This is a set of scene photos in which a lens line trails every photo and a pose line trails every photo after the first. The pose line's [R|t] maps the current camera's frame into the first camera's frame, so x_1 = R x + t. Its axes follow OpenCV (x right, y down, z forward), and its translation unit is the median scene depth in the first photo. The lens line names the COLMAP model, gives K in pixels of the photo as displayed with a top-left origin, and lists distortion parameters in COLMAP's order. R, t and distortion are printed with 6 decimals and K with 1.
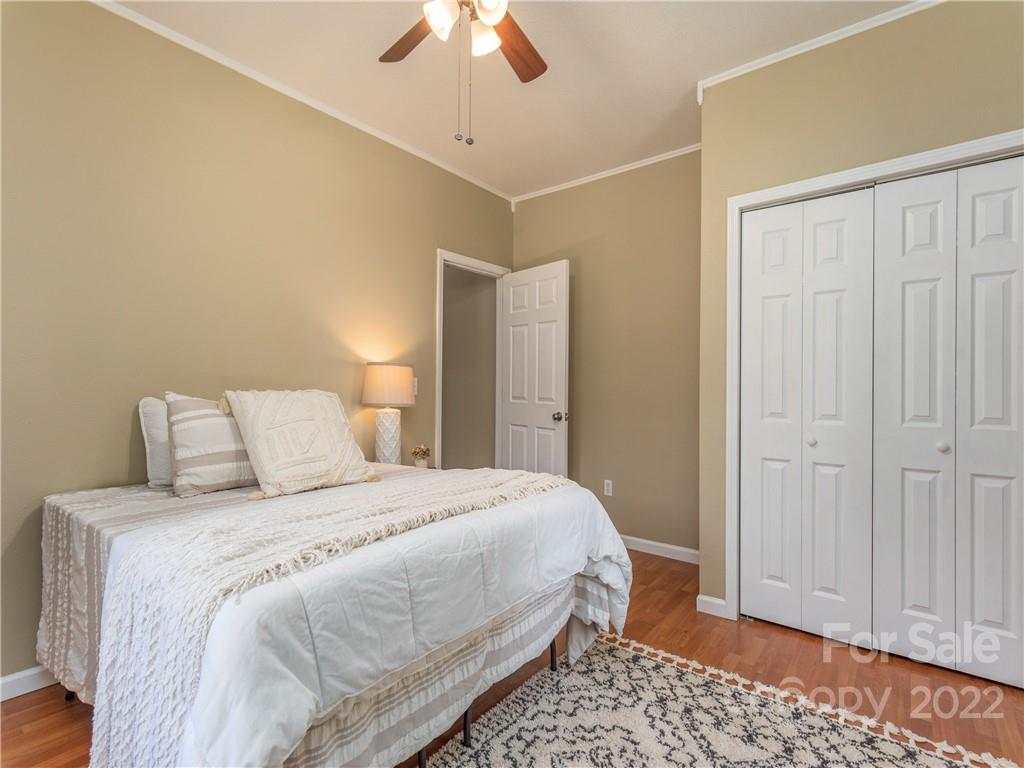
lens RADIAL K [[498.6, 0, 506.9], [0, 498.6, 398.0], [0, 0, 1]] dist [0.001752, 0.000448]
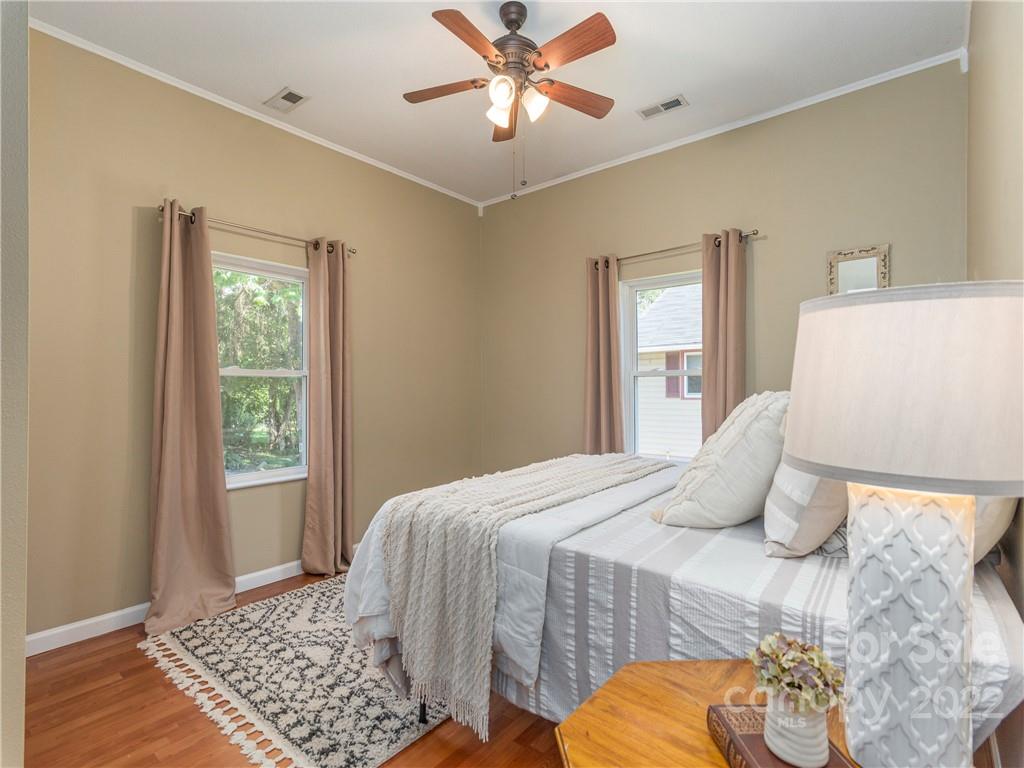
lens RADIAL K [[498.6, 0, 506.9], [0, 498.6, 398.0], [0, 0, 1]] dist [0.001752, 0.000448]
pose [[-0.999885, -0.014627, -0.004127, -0.040506], [-0.014650, 0.999877, 0.005609, -0.010374], [0.004045, 0.005669, -0.999976, 2.020747]]
